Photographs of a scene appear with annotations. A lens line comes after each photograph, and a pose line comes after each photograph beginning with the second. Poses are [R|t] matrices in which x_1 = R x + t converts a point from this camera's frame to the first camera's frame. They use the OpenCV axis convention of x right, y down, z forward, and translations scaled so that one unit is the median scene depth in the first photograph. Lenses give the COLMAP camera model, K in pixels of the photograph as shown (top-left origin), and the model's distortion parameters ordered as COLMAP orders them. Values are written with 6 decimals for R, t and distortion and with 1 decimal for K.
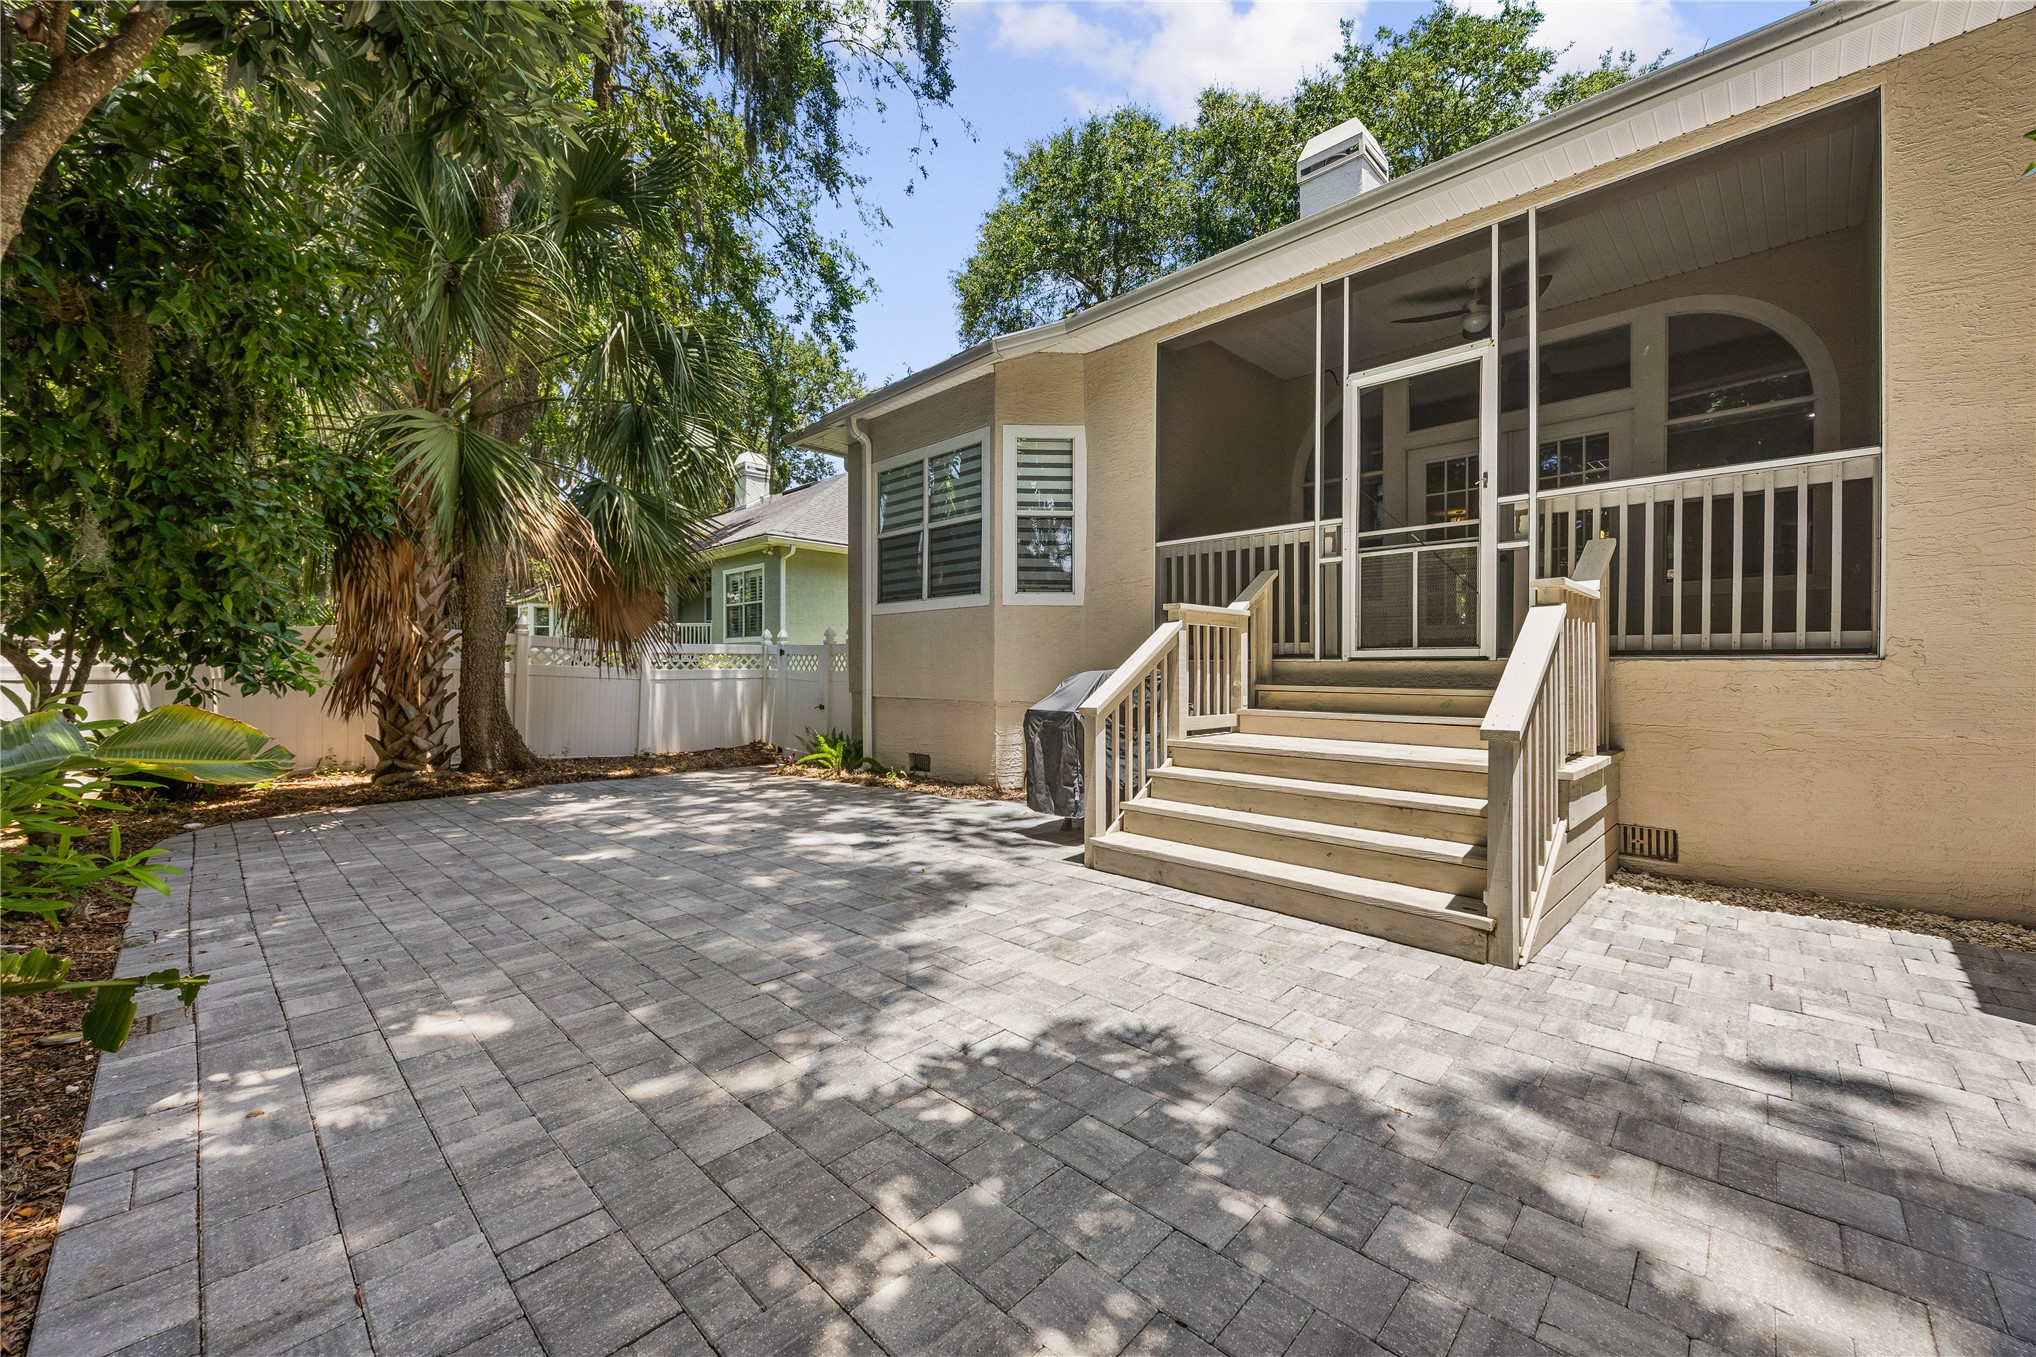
lens RADIAL K [[782.4, 0, 1023.4], [0, 782.4, 671.5], [0, 0, 1]] dist [-0.001730, 0.000025]
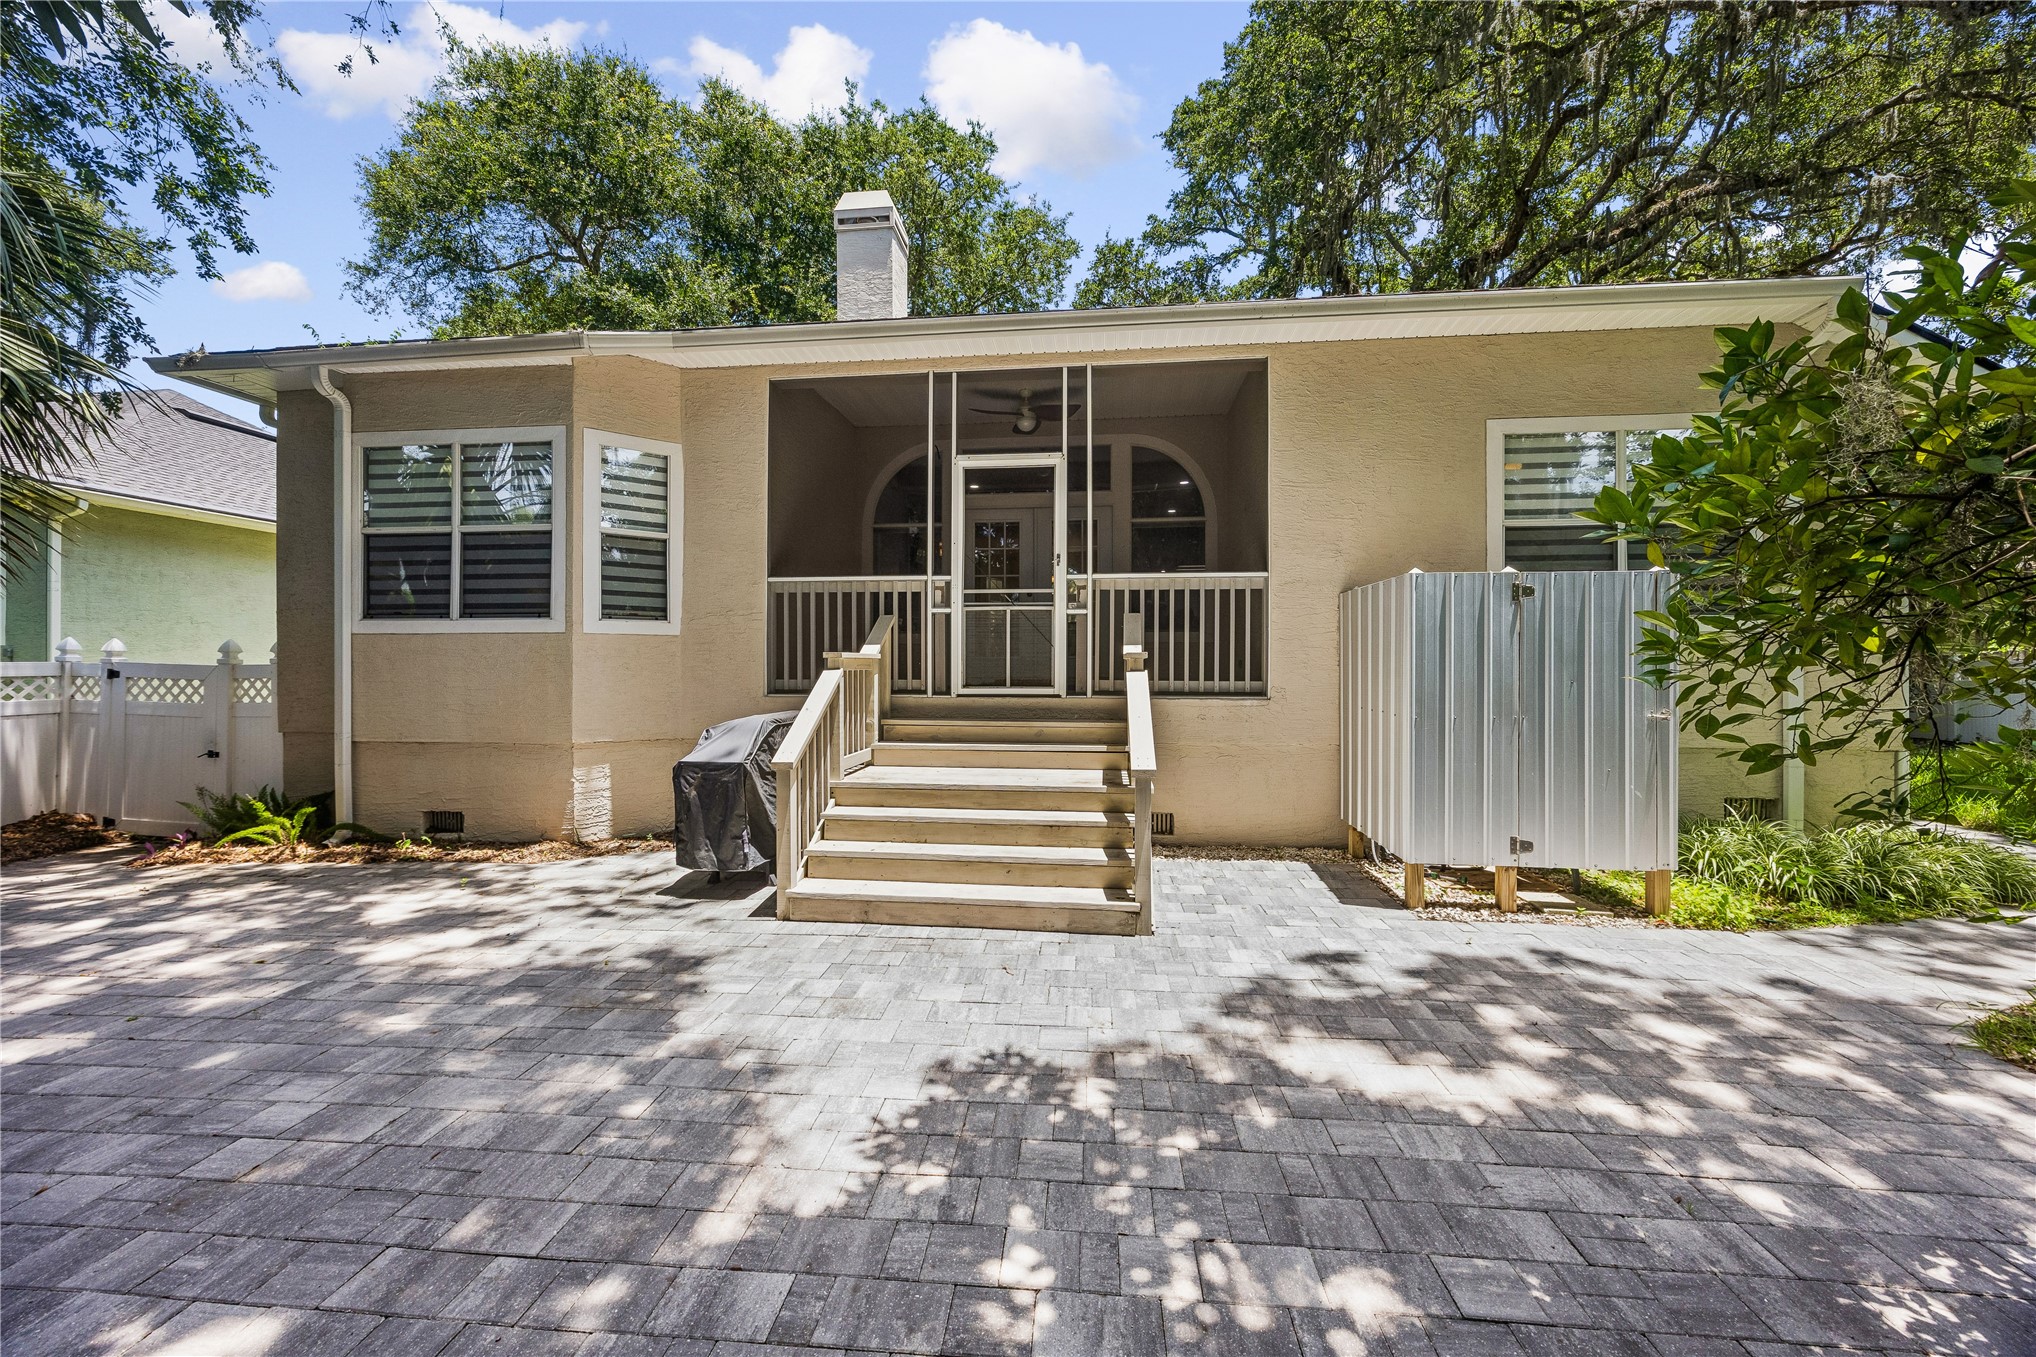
lens RADIAL K [[782.4, 0, 1022.2], [0, 782.4, 663.8], [0, 0, 1]] dist [-0.001730, 0.000025]
pose [[0.783377, -0.001594, 0.621545, -0.250688], [0.002620, 0.999996, -0.000737, -0.064845], [-0.621541, 0.002206, 0.783378, 0.010228]]
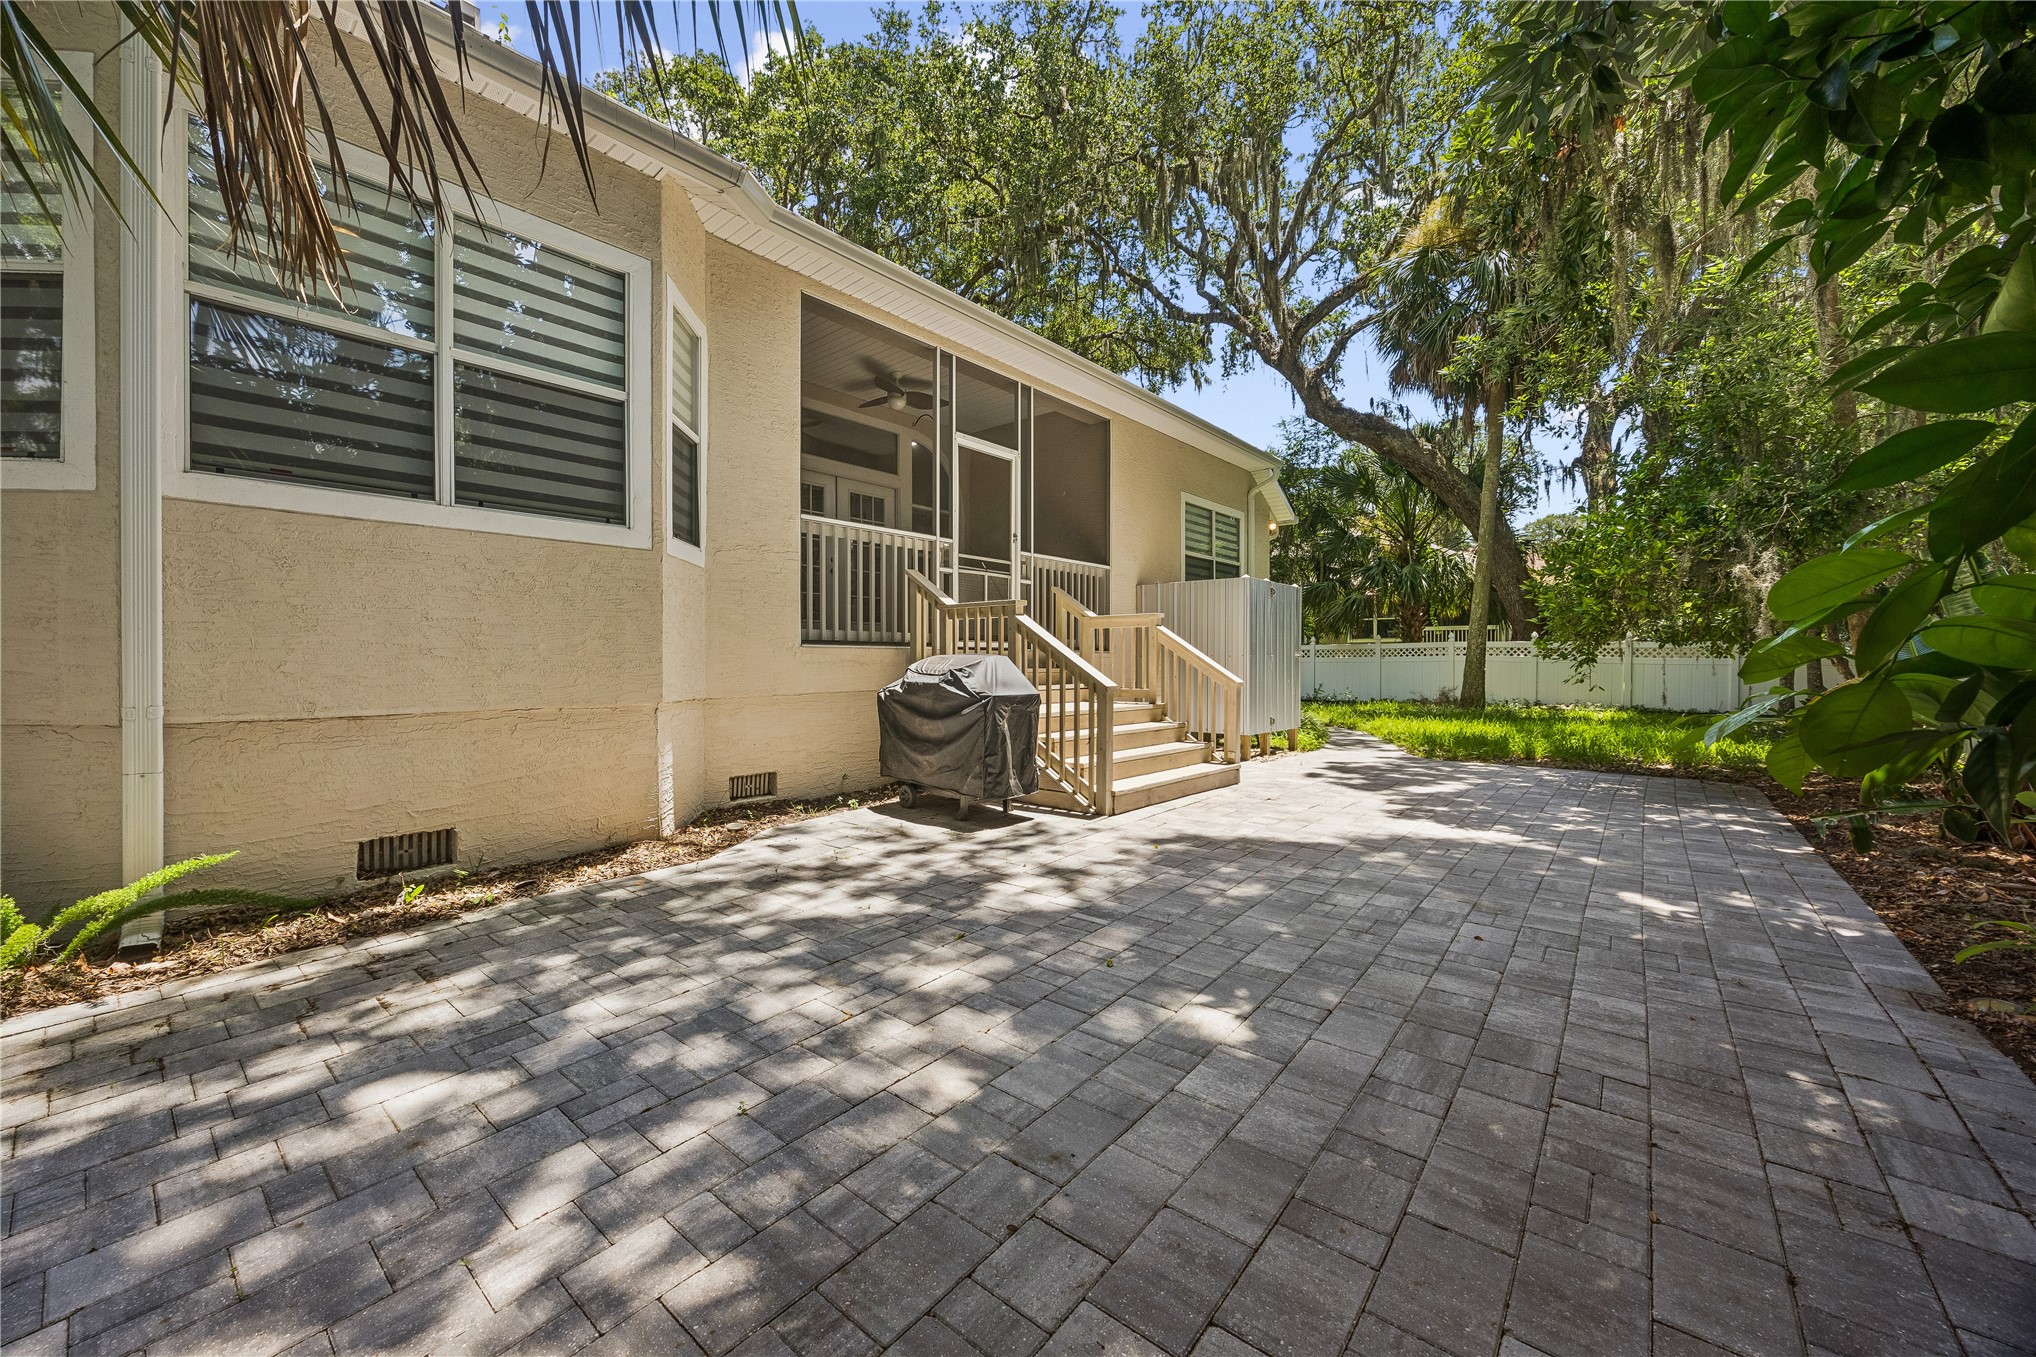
lens RADIAL K [[782.4, 0, 1028.5], [0, 782.4, 658.1], [0, 0, 1]] dist [-0.001730, 0.000025]
pose [[-0.085248, -0.001260, 0.996359, -0.932657], [-0.003903, 0.999992, 0.000931, -0.000913], [-0.996352, -0.003809, -0.085252, 1.024013]]
